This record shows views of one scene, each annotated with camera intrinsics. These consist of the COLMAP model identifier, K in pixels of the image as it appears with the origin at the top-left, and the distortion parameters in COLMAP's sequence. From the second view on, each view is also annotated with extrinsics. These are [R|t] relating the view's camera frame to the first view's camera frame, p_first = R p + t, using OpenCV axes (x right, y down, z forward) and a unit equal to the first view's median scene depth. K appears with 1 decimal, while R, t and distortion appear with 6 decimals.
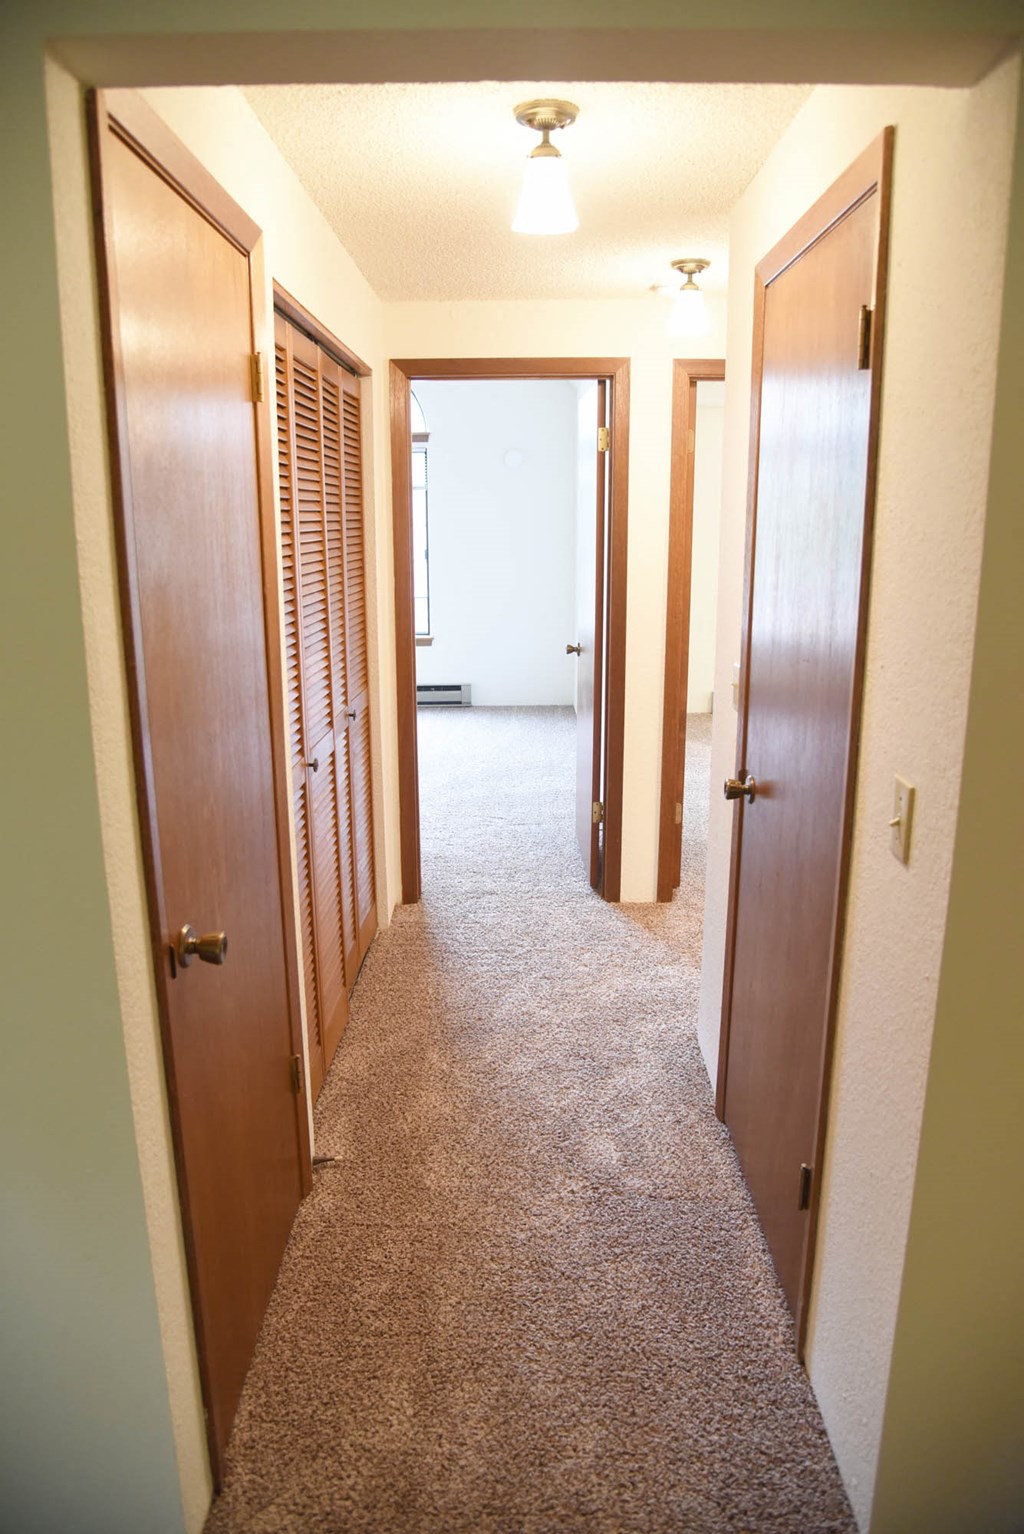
lens RADIAL K [[1044.7, 0, 512.0], [0, 1044.7, 767.0], [0, 0, 1]] dist [-0.118236, 0.062384]
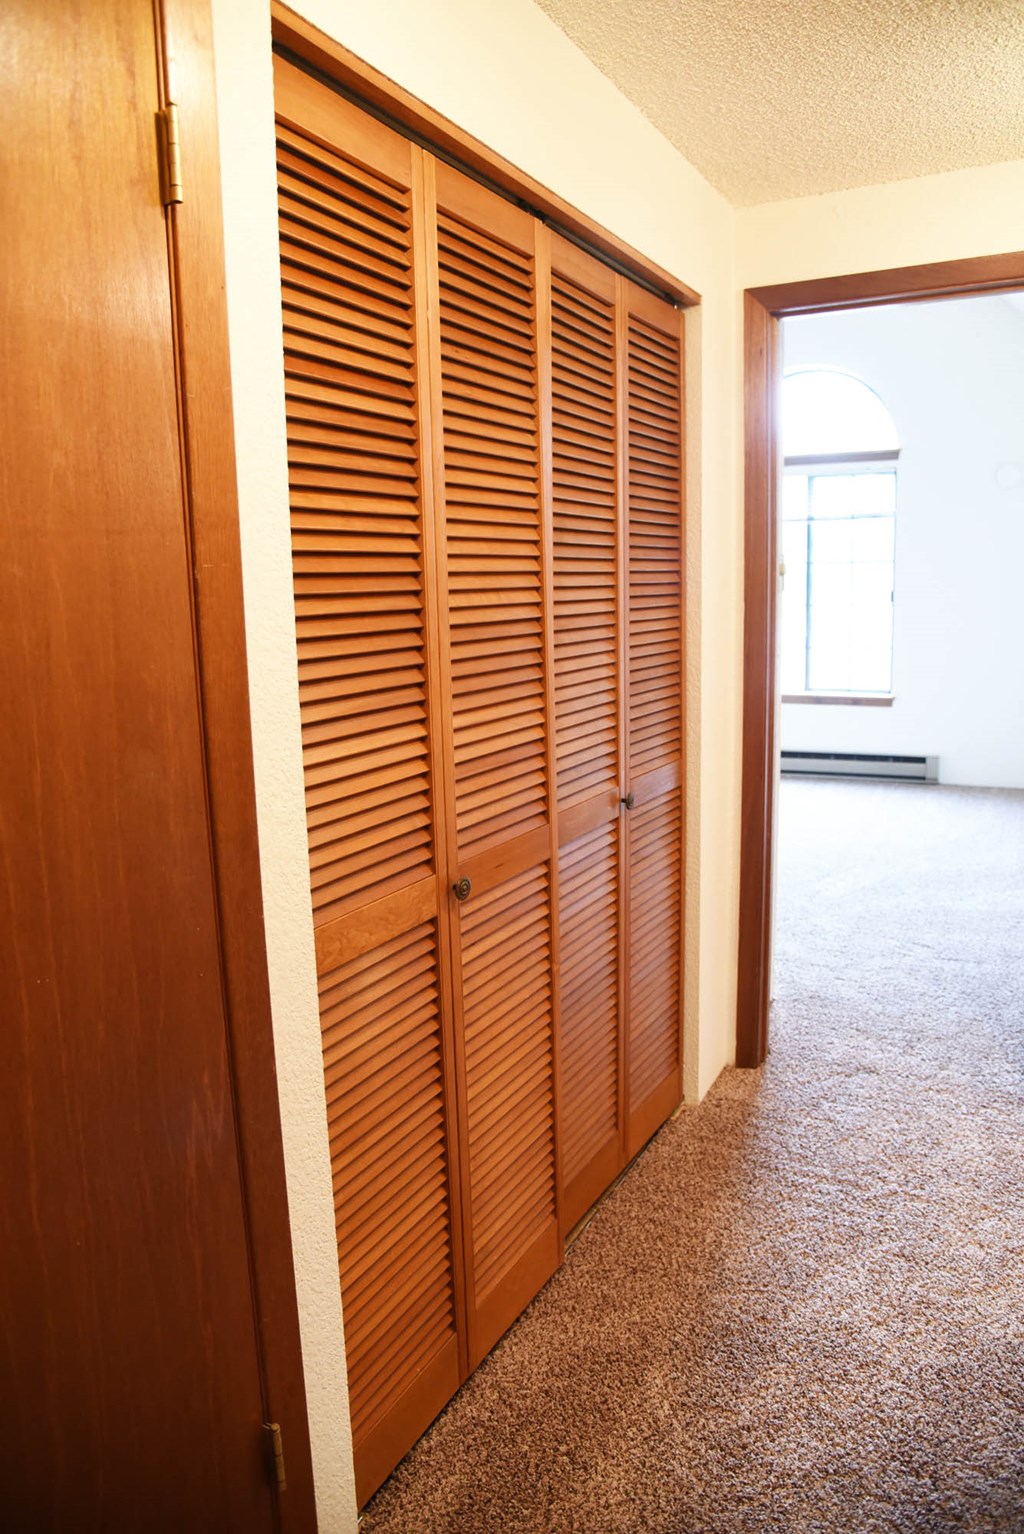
lens RADIAL K [[1044.7, 0, 512.0], [0, 1044.7, 767.0], [0, 0, 1]] dist [-0.118236, 0.062384]
pose [[0.885850, 0.058970, -0.460208, 0.076158], [-0.084375, 0.995826, -0.034809, -0.036144], [0.456235, 0.069666, 0.887128, 0.330900]]
